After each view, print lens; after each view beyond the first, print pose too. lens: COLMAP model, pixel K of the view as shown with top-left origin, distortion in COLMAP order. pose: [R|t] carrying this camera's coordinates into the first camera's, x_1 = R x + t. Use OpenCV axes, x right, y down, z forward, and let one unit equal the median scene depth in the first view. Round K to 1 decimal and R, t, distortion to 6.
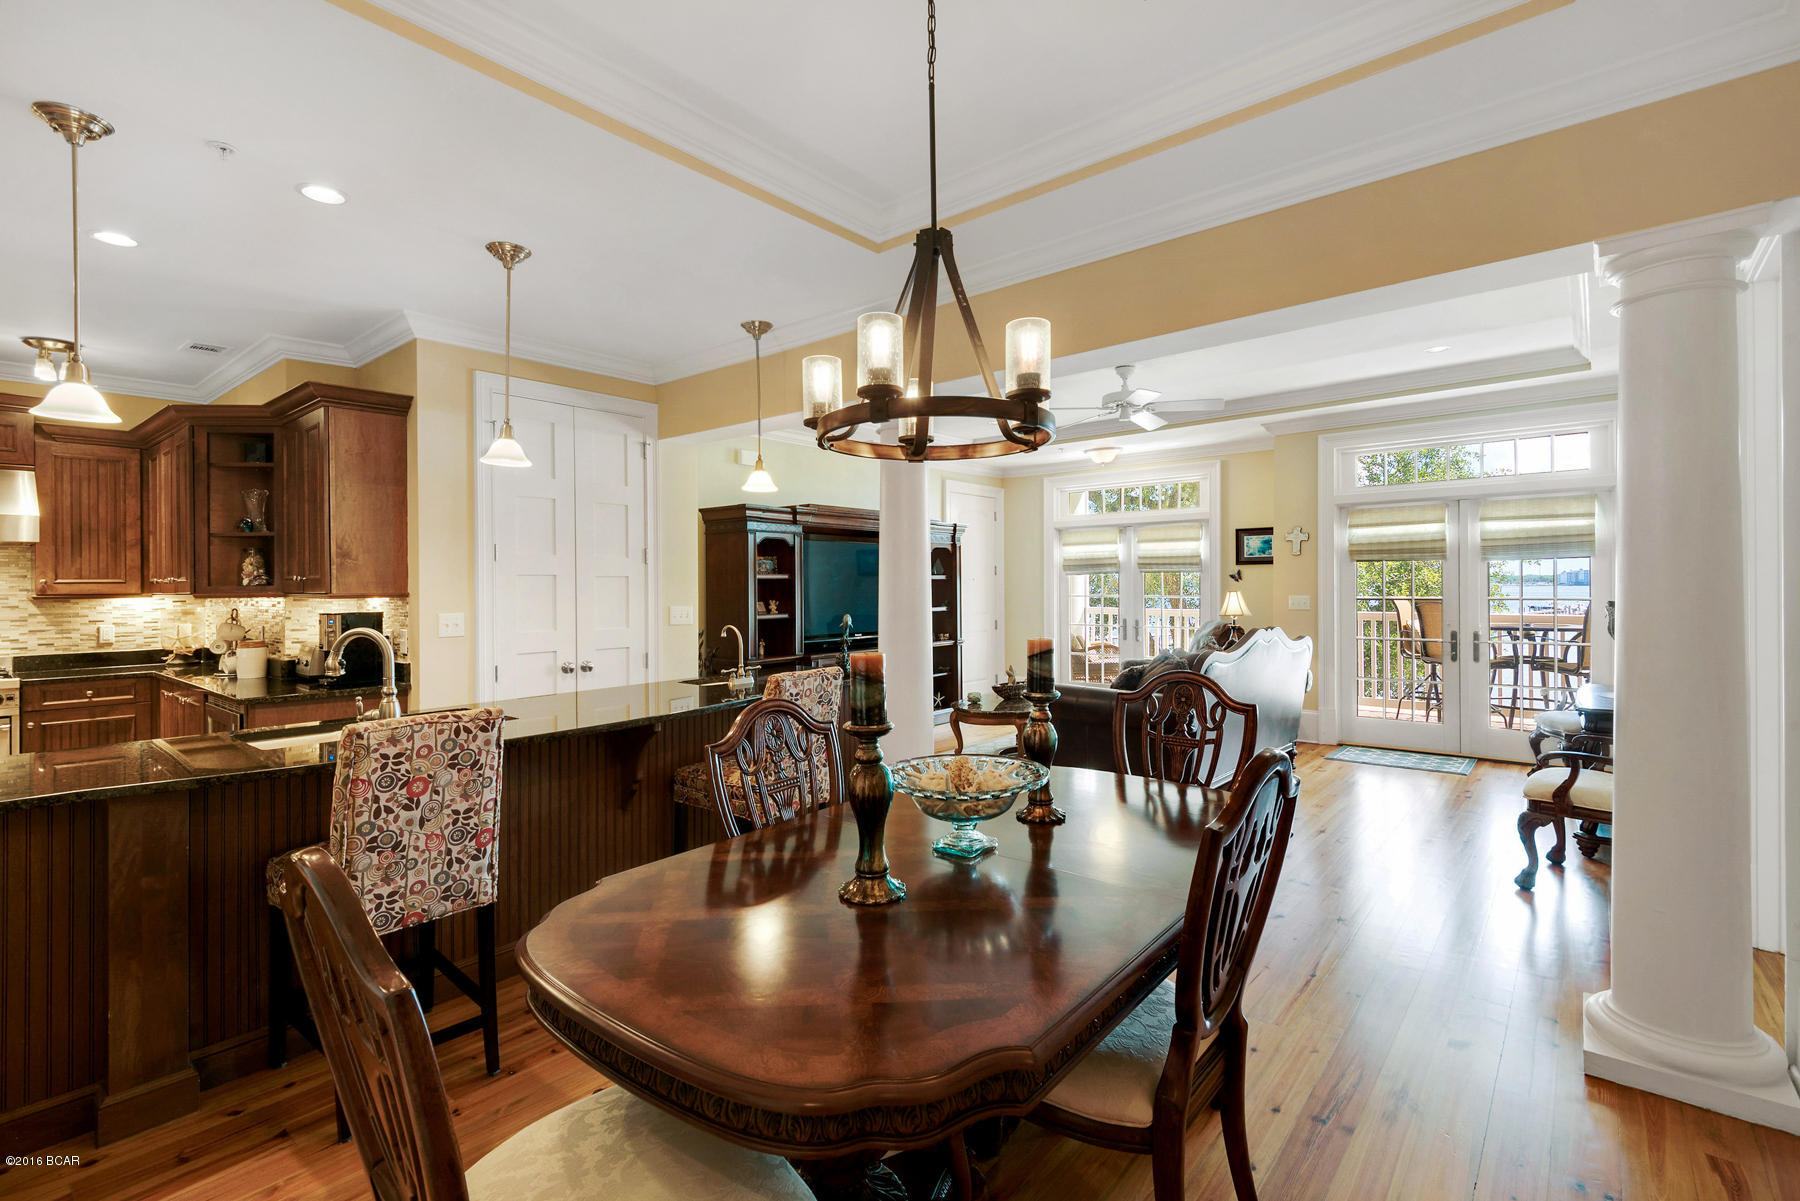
lens RADIAL K [[824.7, 0, 909.9], [0, 824.7, 586.3], [0, 0, 1]] dist [0.015702, -0.004389]
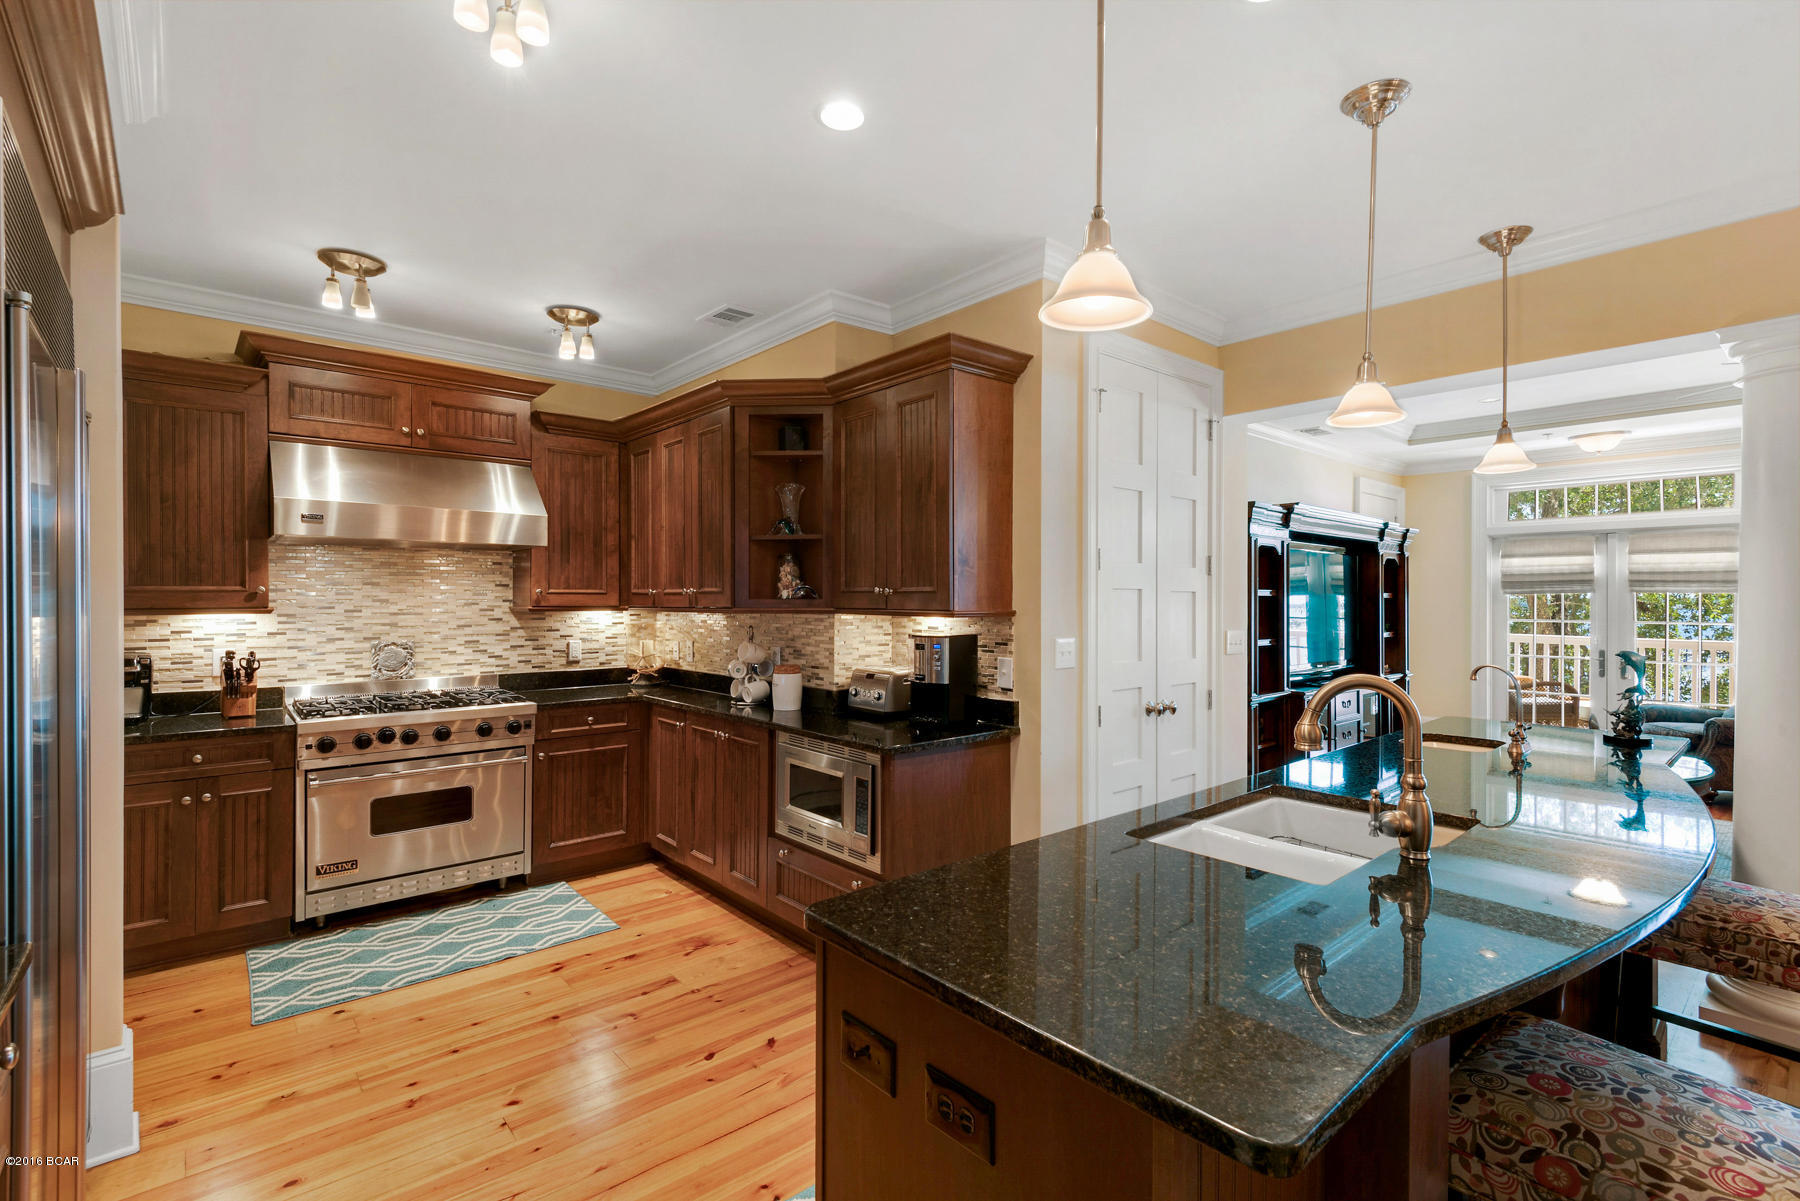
lens RADIAL K [[824.7, 0, 908.5], [0, 824.7, 608.7], [0, 0, 1]] dist [0.015702, -0.004389]
pose [[0.985844, 0.012231, -0.167217, -0.492747], [-0.010947, 0.999903, 0.008597, 0.000696], [0.167306, -0.006645, 0.985883, 0.192506]]
